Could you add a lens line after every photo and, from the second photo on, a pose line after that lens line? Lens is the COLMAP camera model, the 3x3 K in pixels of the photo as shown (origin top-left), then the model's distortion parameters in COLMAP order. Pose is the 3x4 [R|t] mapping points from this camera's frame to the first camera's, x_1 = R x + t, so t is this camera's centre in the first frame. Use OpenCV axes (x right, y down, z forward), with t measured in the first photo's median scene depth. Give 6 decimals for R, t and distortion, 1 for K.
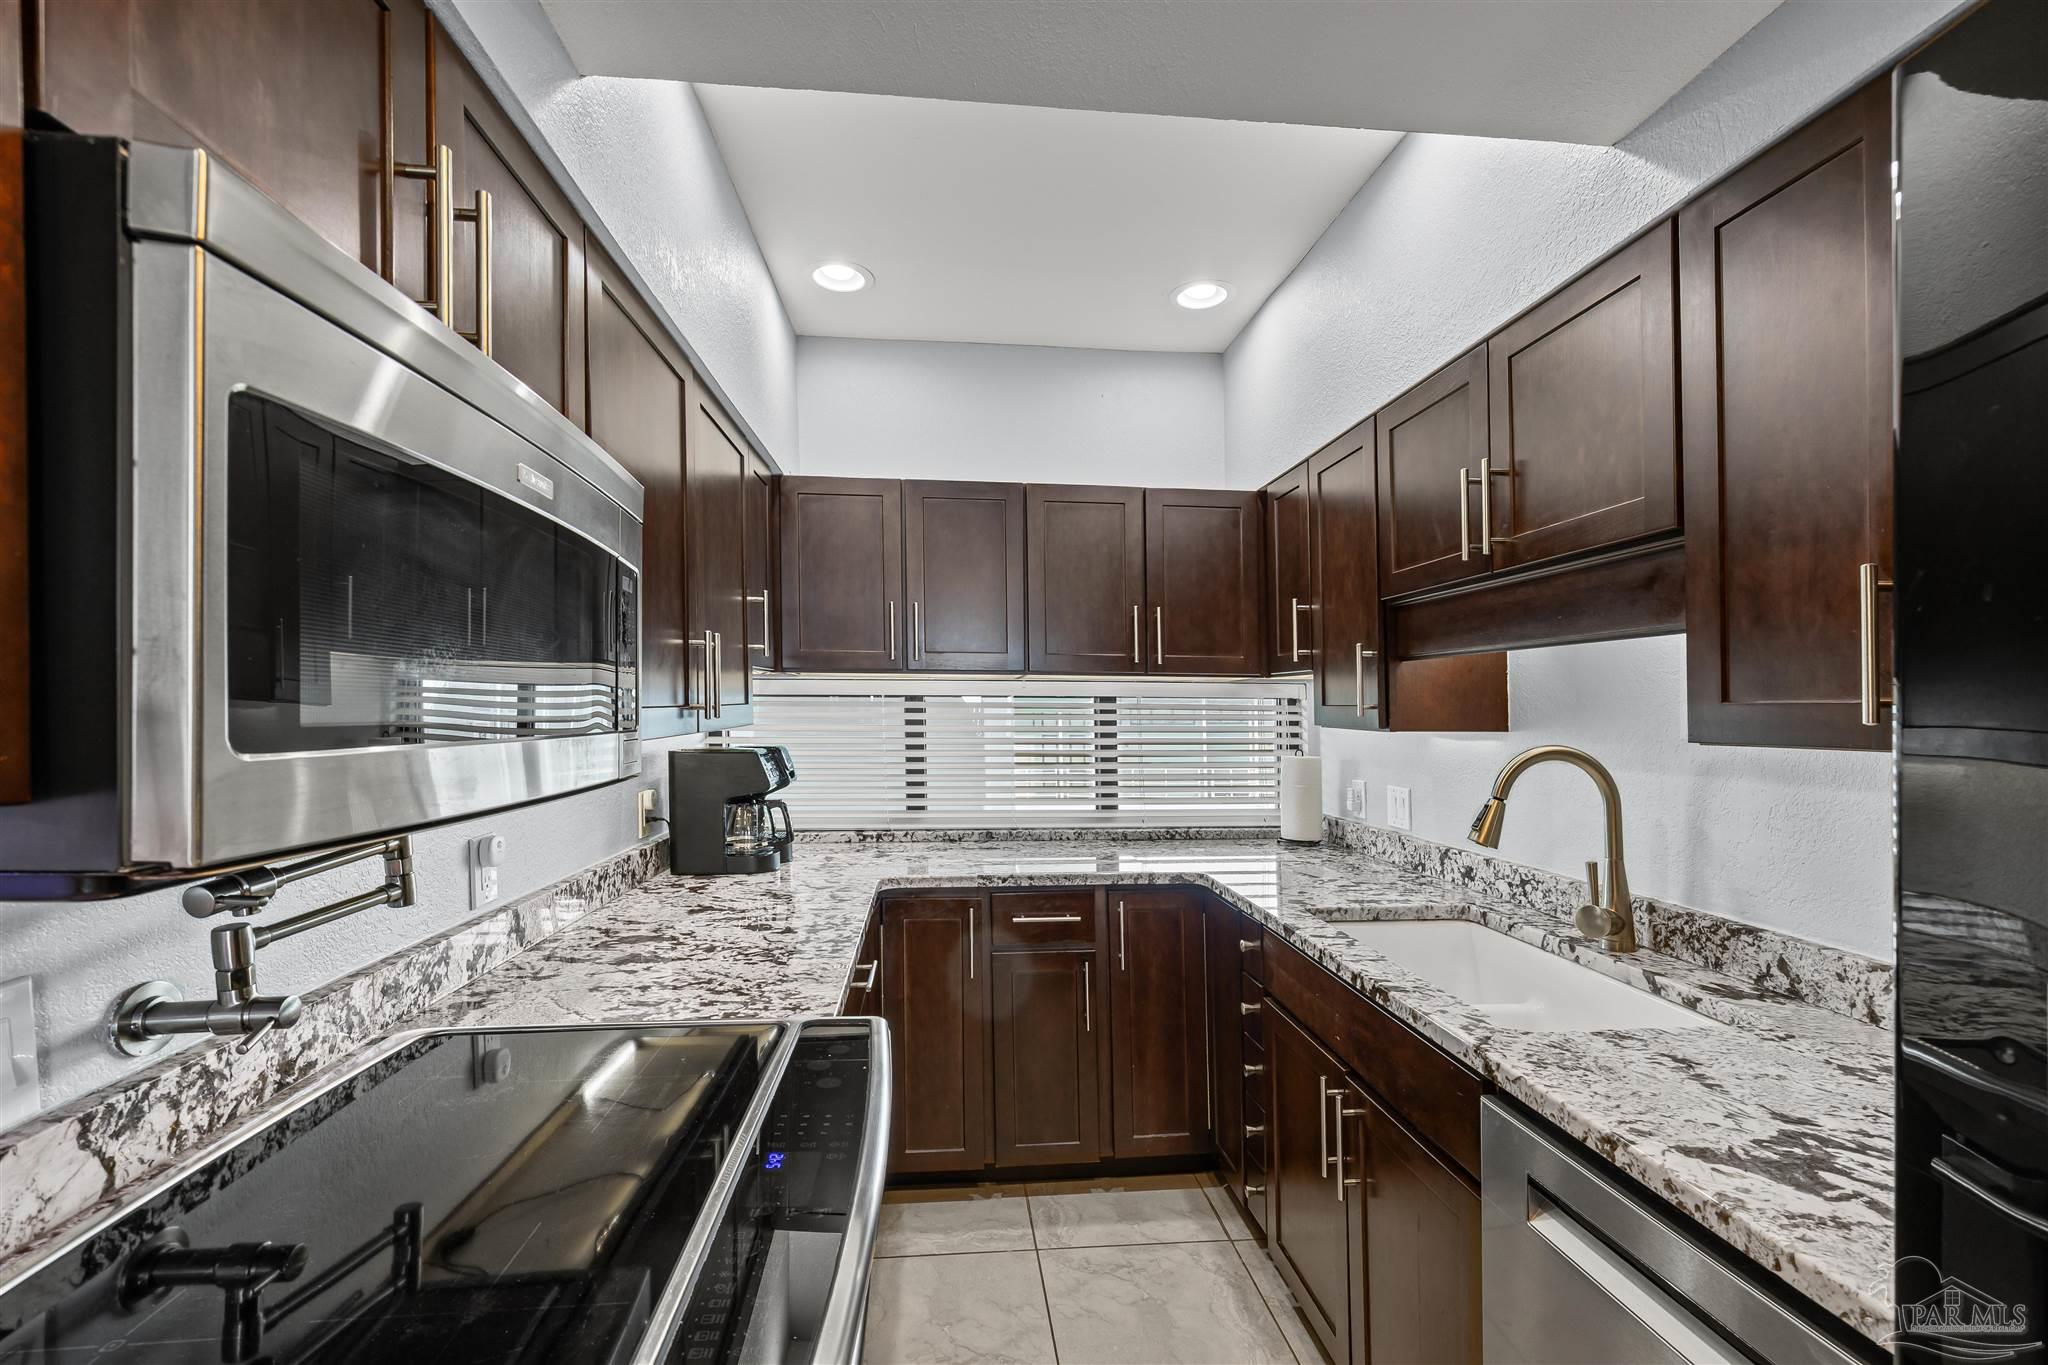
lens RADIAL K [[867.3, 0, 1018.2], [0, 867.3, 707.4], [0, 0, 1]] dist [0.001052, 0.000467]
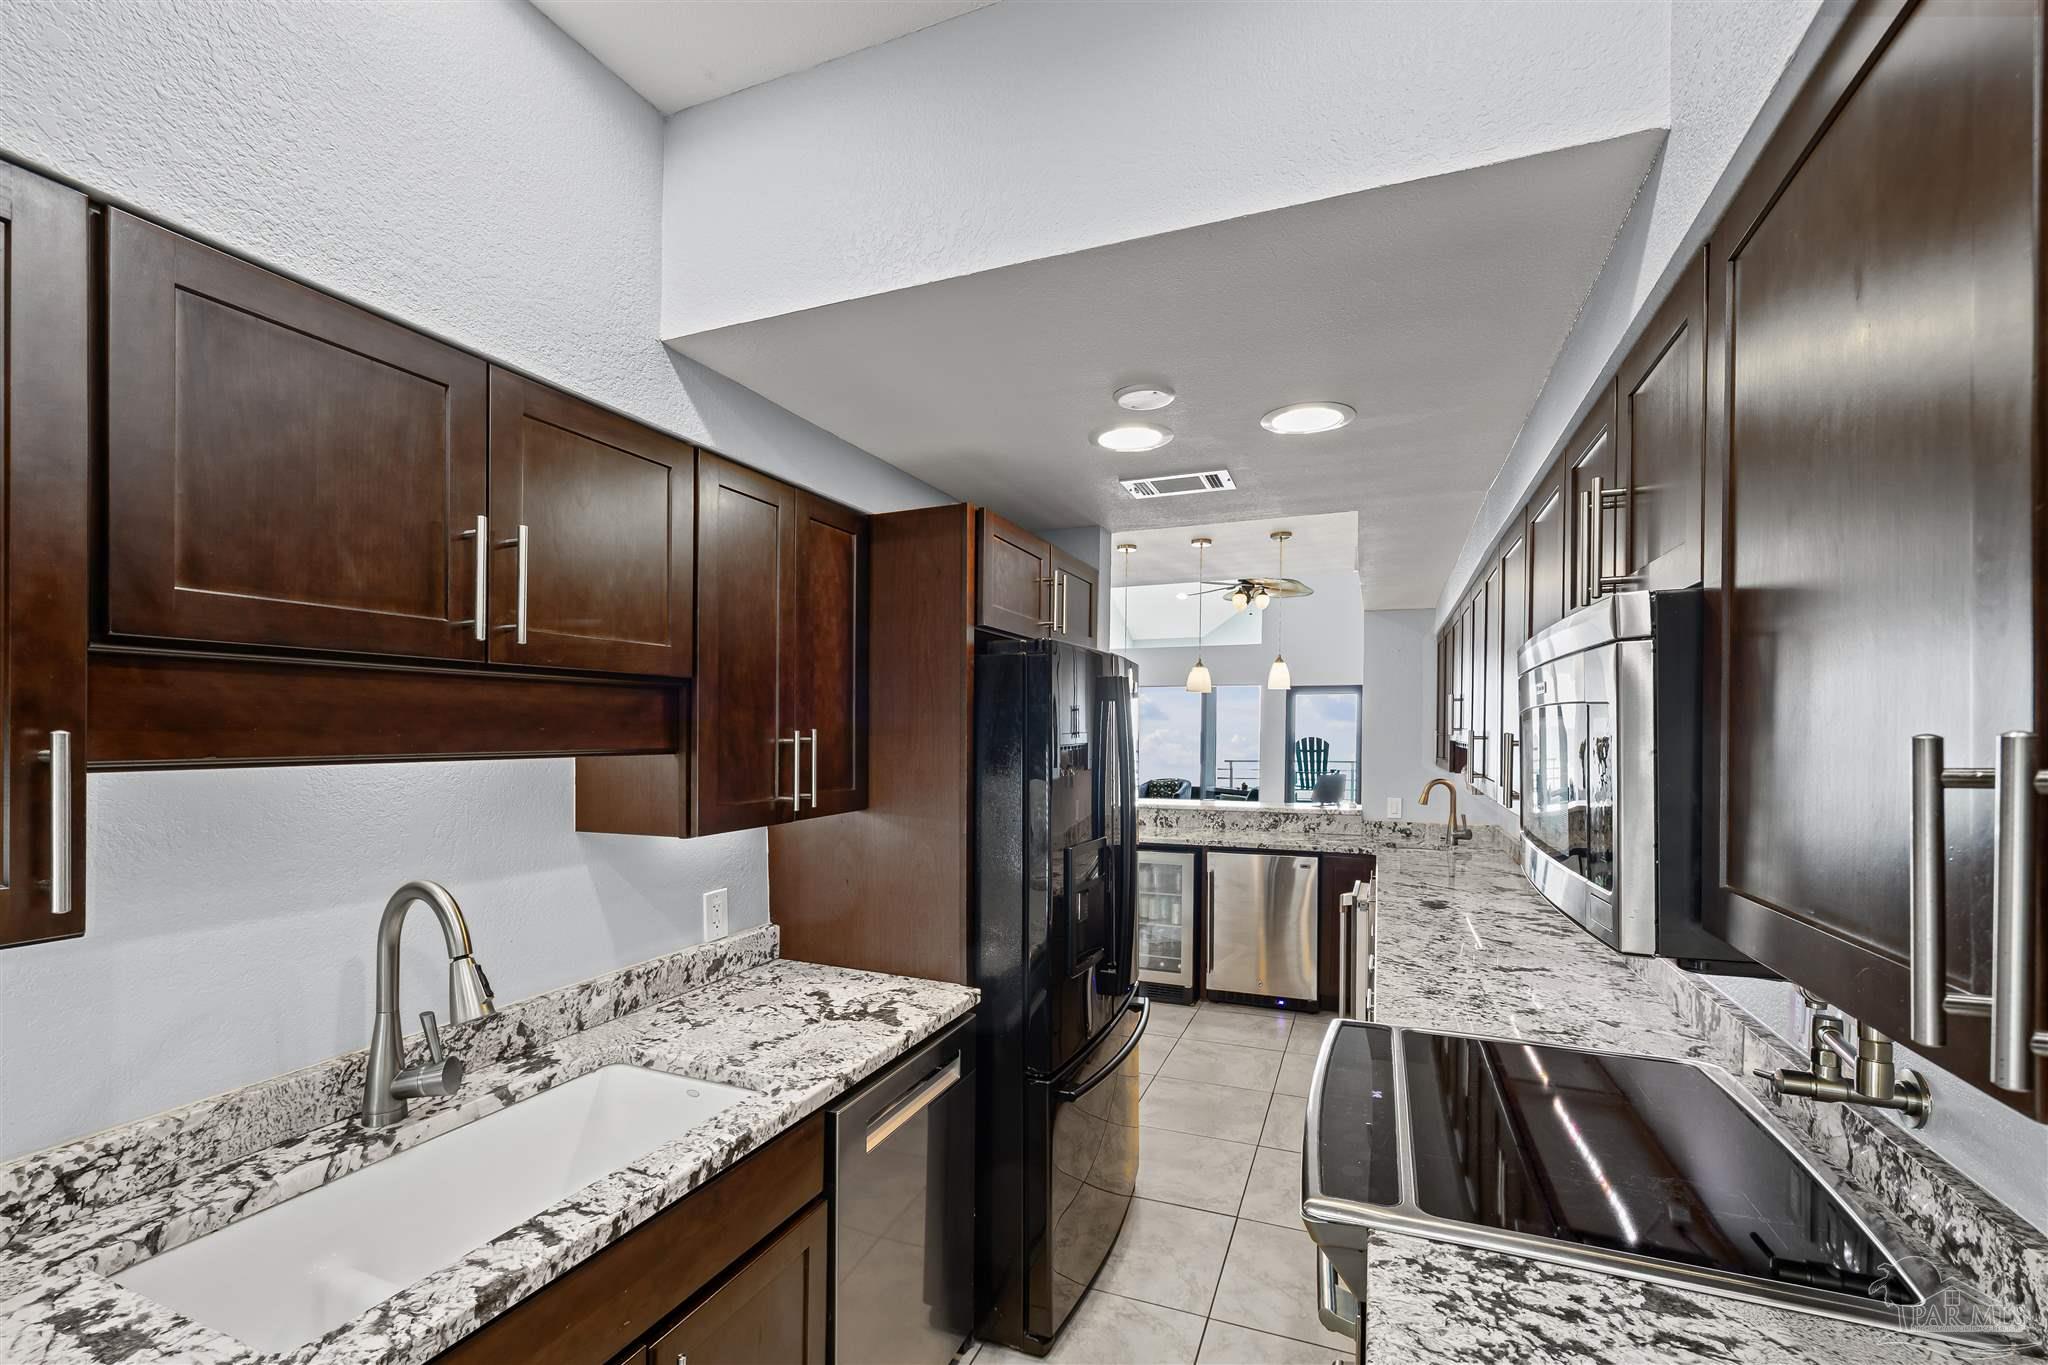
lens RADIAL K [[867.3, 0, 1018.2], [0, 867.3, 707.4], [0, 0, 1]] dist [0.001052, 0.000467]
pose [[-0.883149, 0.011729, 0.468946, -0.296501], [-0.002092, 0.999579, -0.028940, -0.115658], [-0.469088, -0.026539, -0.882753, 1.813068]]
